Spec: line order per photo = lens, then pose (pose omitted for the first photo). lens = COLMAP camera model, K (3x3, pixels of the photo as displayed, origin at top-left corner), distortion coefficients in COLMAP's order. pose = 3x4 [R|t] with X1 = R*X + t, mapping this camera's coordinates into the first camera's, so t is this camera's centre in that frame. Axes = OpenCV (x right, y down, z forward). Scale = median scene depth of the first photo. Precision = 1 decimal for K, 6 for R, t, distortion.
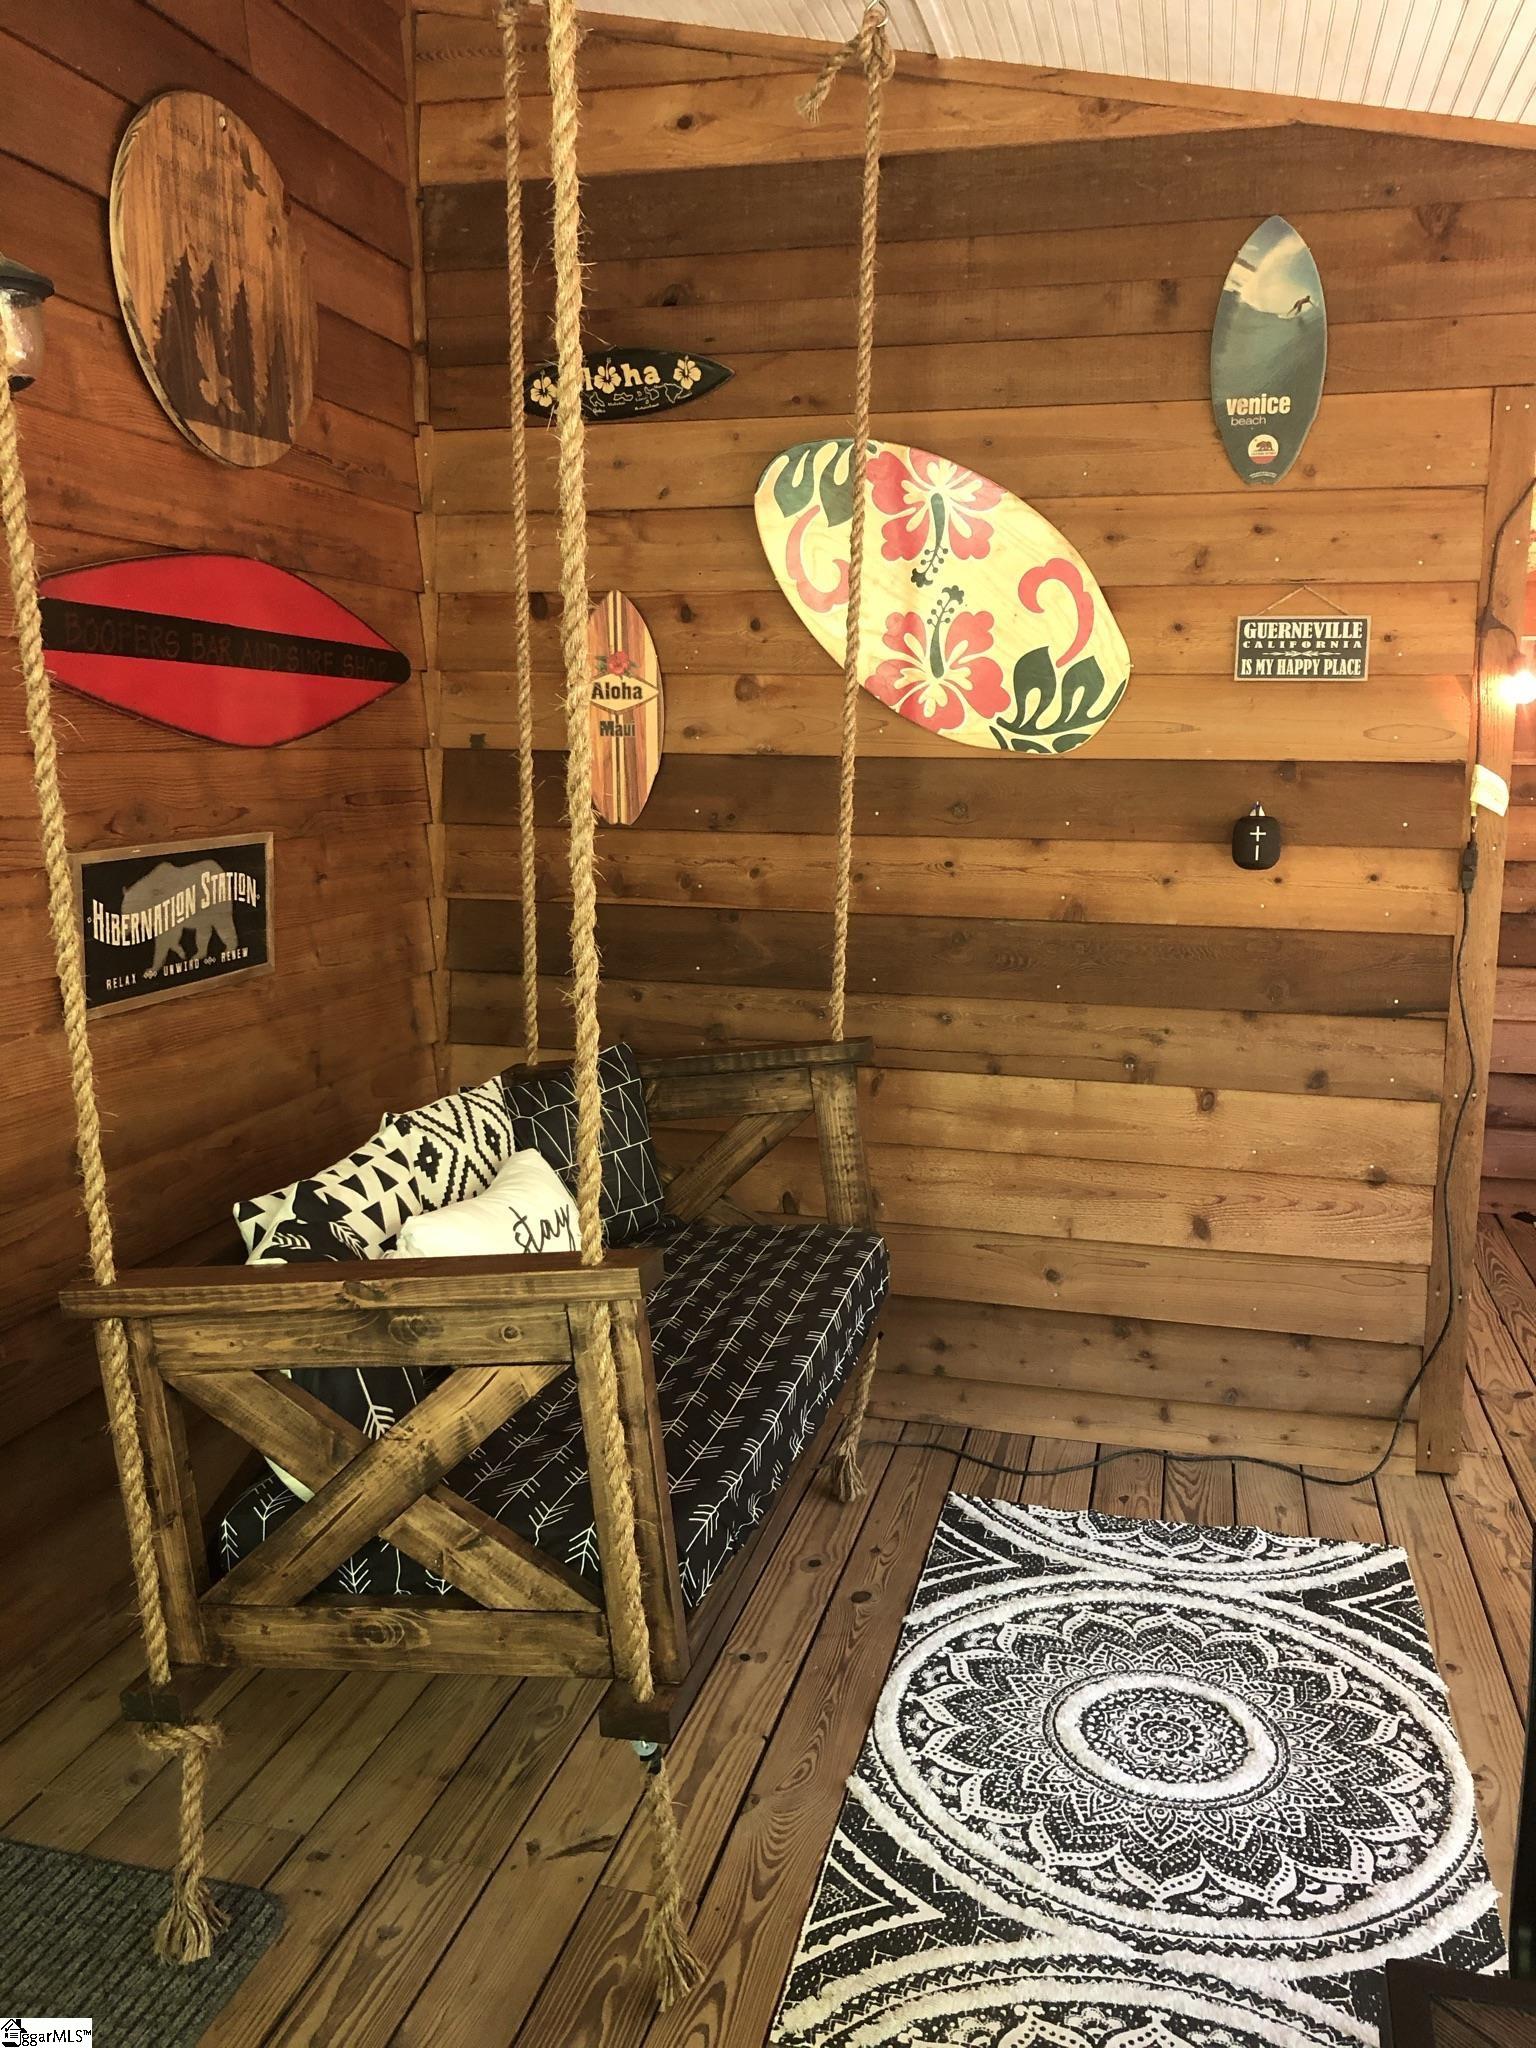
lens RADIAL K [[1681.1, 0, 771.6], [0, 1681.1, 1012.7], [0, 0, 1]] dist [-0.038901, 0.084210]
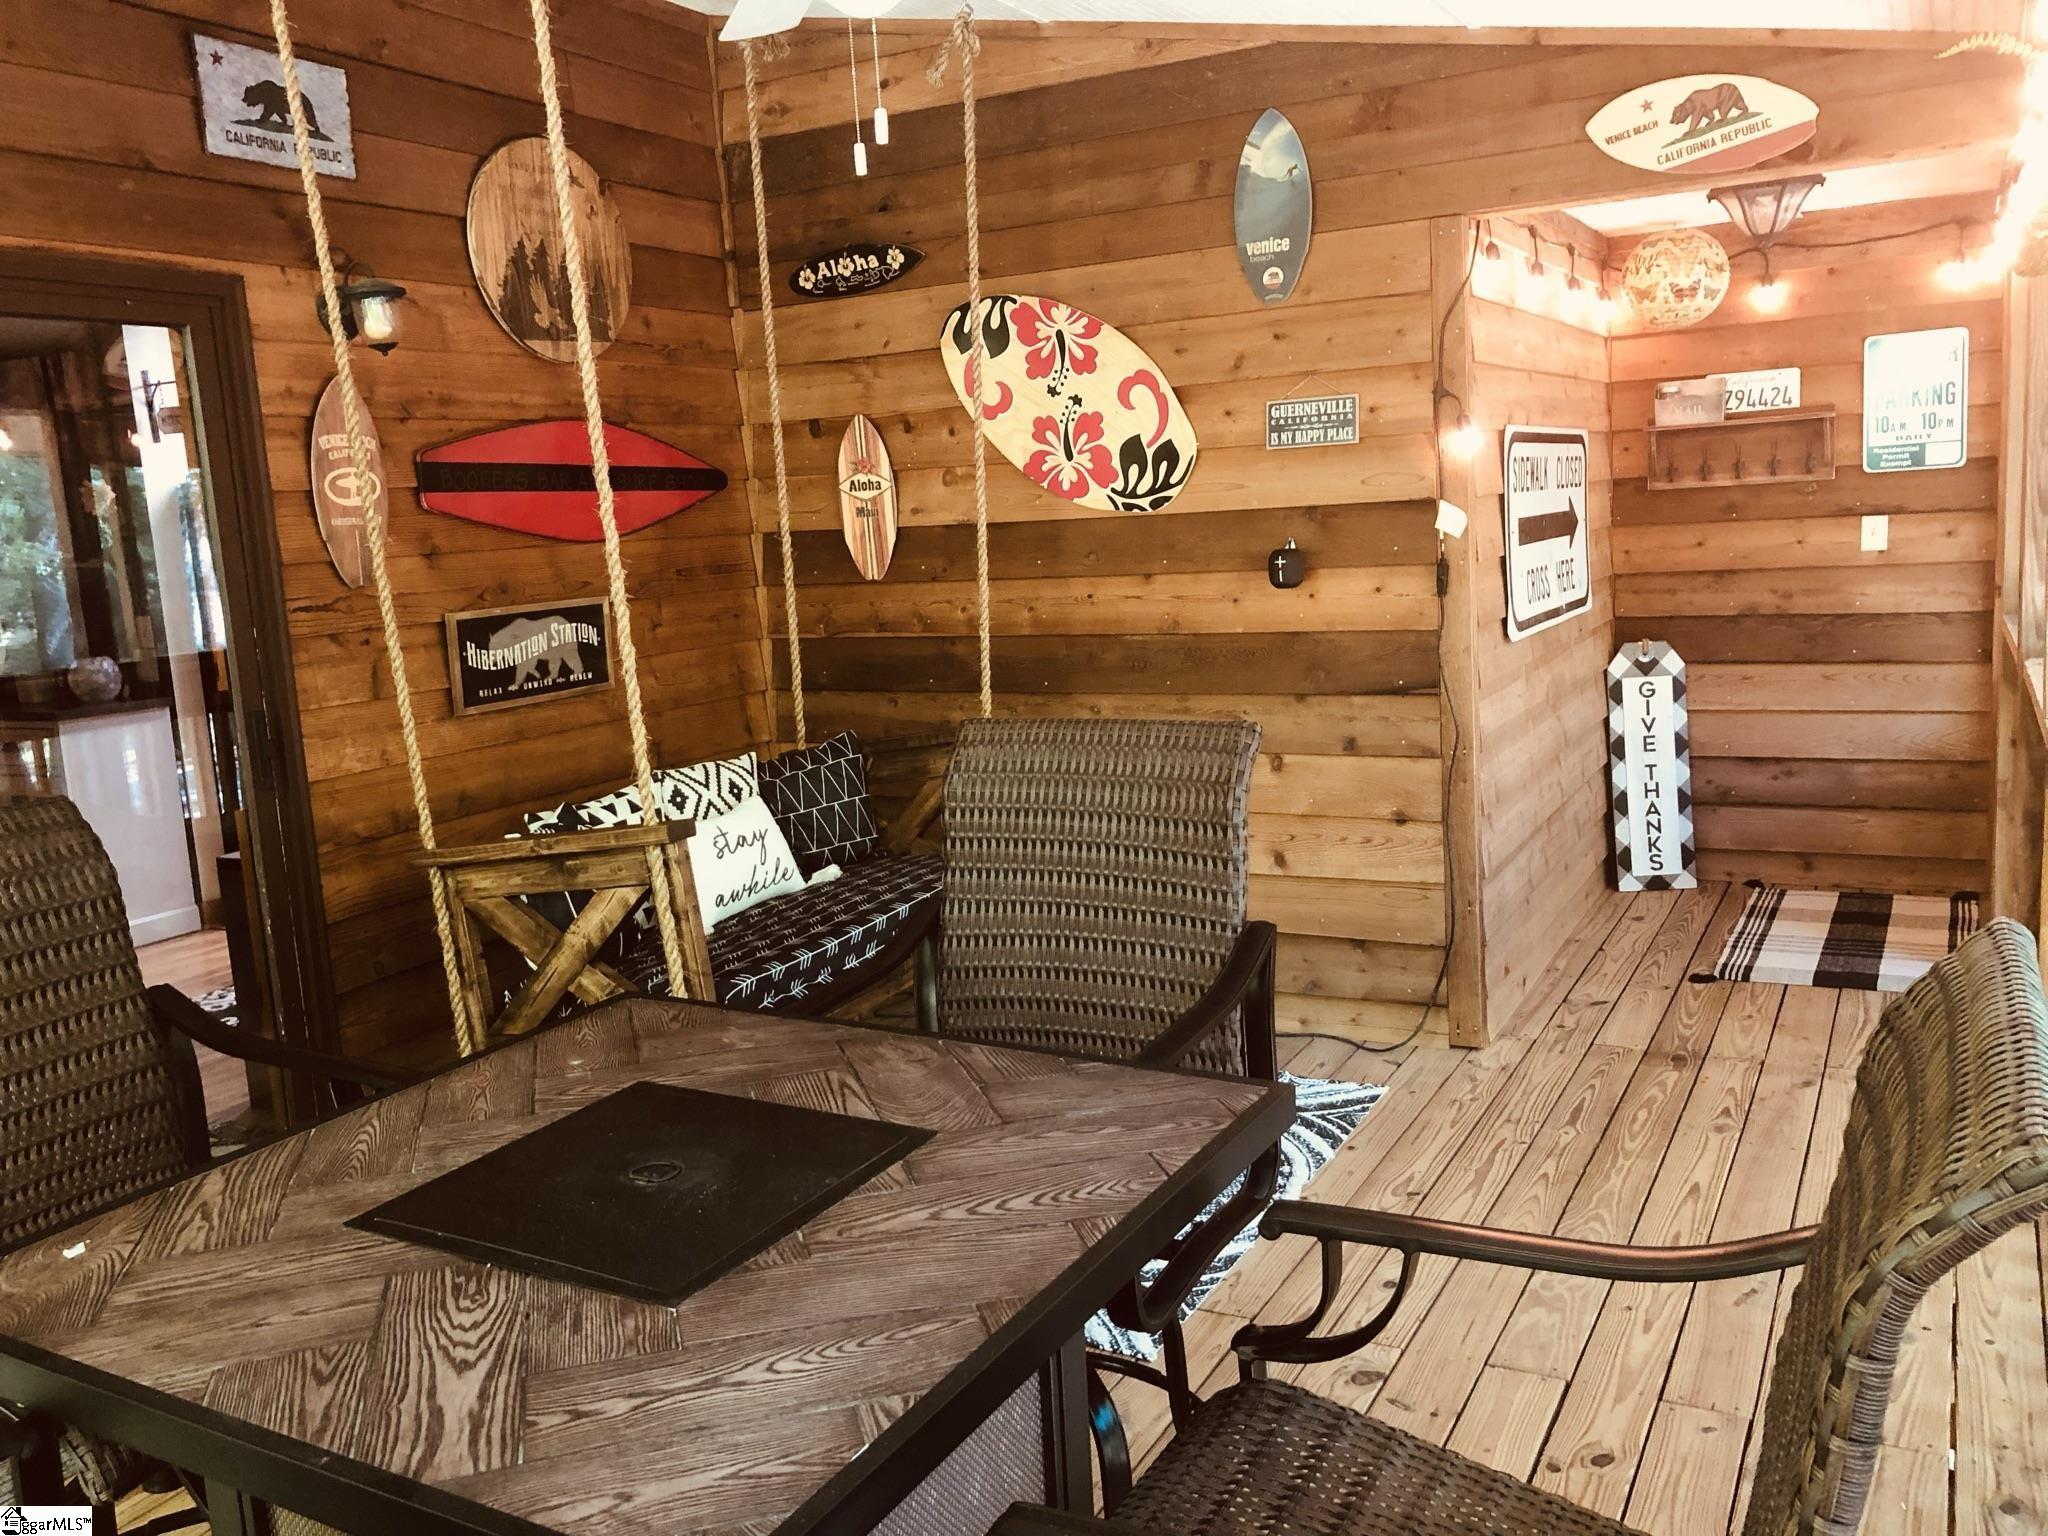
lens RADIAL K [[1681.1, 0, 1028.1], [0, 1681.1, 786.3], [0, 0, 1]] dist [-0.038901, 0.084210]
pose [[0.967600, -0.021644, -0.251557, 0.432268], [0.022840, 0.999737, 0.001834, 0.068202], [0.251452, -0.007520, 0.967841, -0.367858]]
